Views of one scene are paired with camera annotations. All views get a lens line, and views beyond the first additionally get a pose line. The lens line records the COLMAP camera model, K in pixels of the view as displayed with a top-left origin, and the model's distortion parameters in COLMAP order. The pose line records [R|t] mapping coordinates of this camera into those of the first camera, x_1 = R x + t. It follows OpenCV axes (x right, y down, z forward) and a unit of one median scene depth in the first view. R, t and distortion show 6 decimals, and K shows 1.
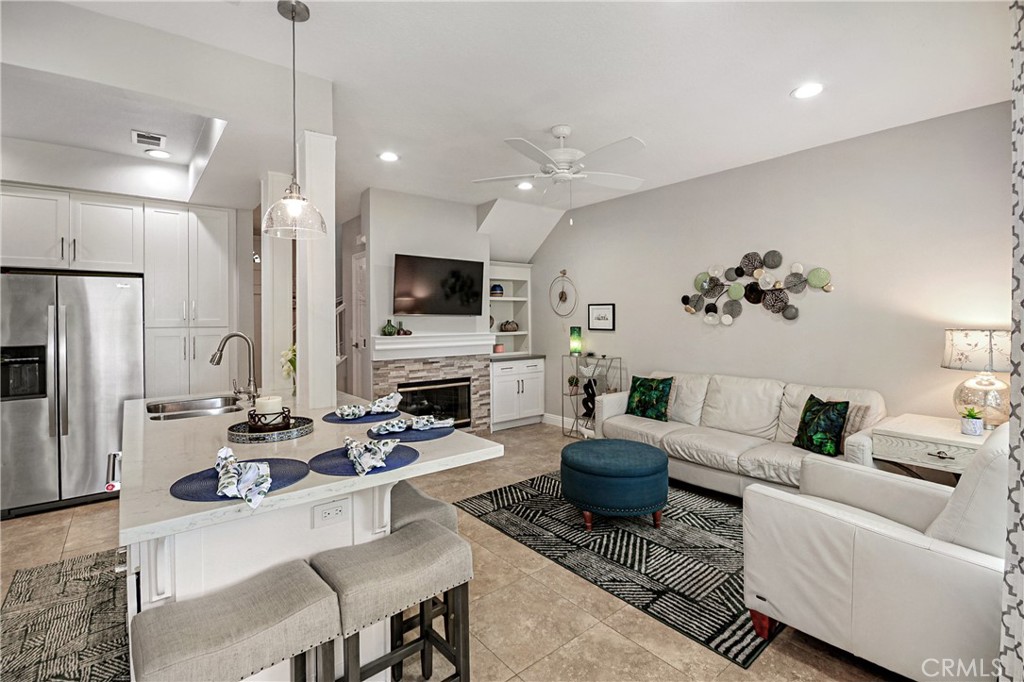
lens RADIAL K [[480.5, 0, 531.2], [0, 480.5, 320.4], [0, 0, 1]] dist [0.003669, -0.006588]
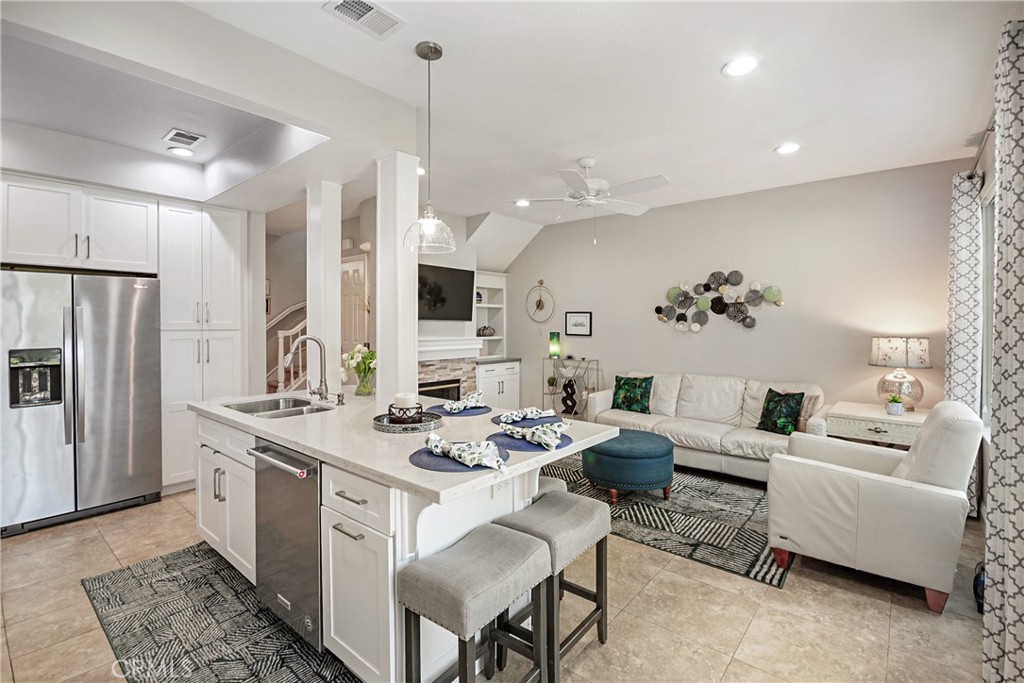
lens RADIAL K [[480.5, 0, 512.8], [0, 480.5, 331.1], [0, 0, 1]] dist [0.003669, -0.006588]
pose [[0.981165, 0.007878, 0.193013, -0.338048], [-0.010159, 0.999890, 0.010834, -0.000785], [-0.192906, -0.012591, 0.981136, -0.100078]]
